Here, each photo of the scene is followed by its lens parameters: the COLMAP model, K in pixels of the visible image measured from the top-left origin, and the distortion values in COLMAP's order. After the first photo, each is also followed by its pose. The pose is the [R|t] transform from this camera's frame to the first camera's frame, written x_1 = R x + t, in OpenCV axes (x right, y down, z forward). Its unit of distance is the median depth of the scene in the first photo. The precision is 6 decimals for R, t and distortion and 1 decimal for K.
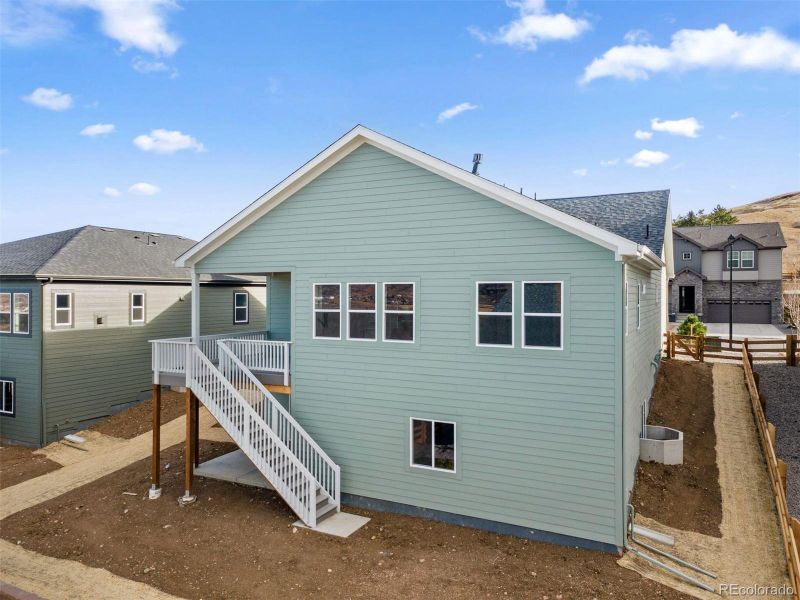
lens RADIAL K [[598.4, 0, 394.5], [0, 598.4, 295.0], [0, 0, 1]] dist [0.053725, -0.000504]
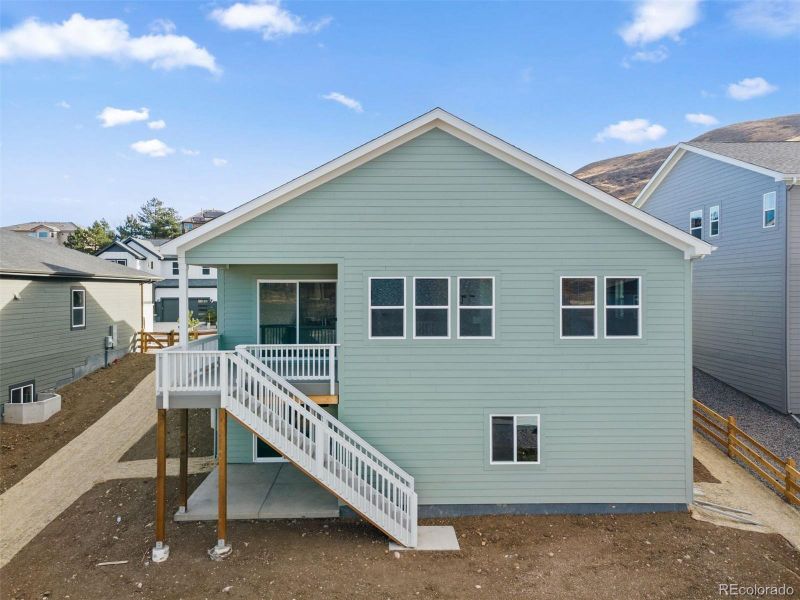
lens RADIAL K [[598.4, 0, 395.1], [0, 598.4, 292.2], [0, 0, 1]] dist [0.053725, -0.000504]
pose [[0.867728, -0.006135, 0.497002, -0.583610], [0.005089, 0.999981, 0.003460, -0.000098], [-0.497014, -0.000473, 0.867743, 0.221519]]
